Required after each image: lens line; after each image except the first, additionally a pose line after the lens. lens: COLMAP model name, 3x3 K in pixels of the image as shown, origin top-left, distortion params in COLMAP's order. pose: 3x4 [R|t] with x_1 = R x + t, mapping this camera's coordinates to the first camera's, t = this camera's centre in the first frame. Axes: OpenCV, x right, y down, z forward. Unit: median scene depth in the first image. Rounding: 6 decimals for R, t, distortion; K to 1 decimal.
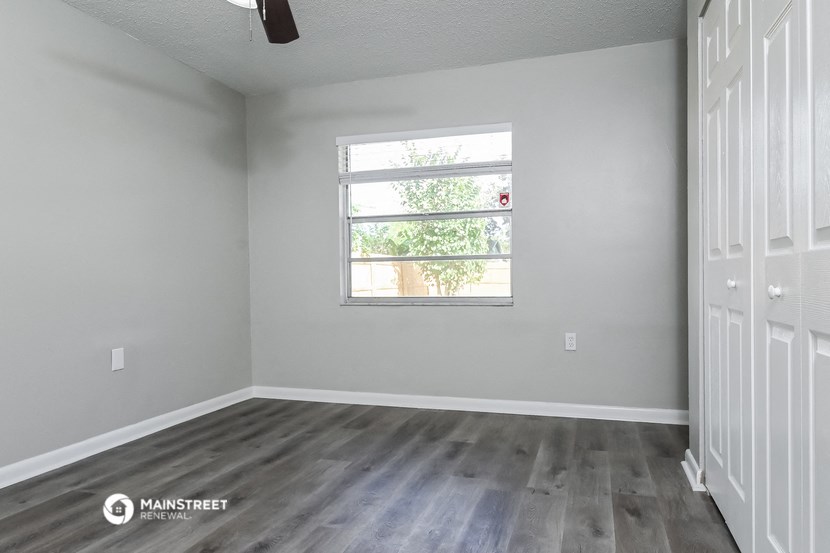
lens RADIAL K [[555.6, 0, 416.4], [0, 555.6, 276.0], [0, 0, 1]] dist [0.002029, -0.001263]
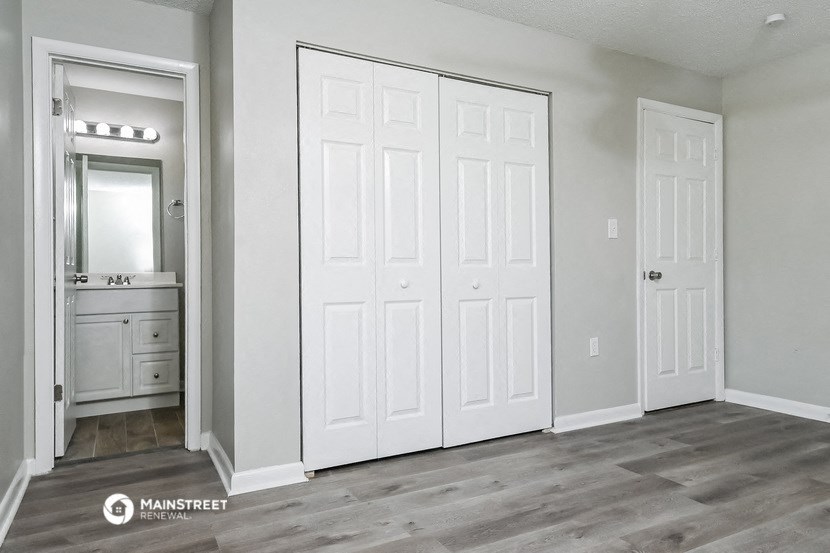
lens RADIAL K [[555.6, 0, 413.9], [0, 555.6, 271.4], [0, 0, 1]] dist [0.002029, -0.001263]
pose [[-0.722043, 0.011350, 0.691755, -0.388564], [0.014830, 0.999890, -0.000925, -0.010870], [-0.691689, 0.009591, -0.722131, 1.633293]]
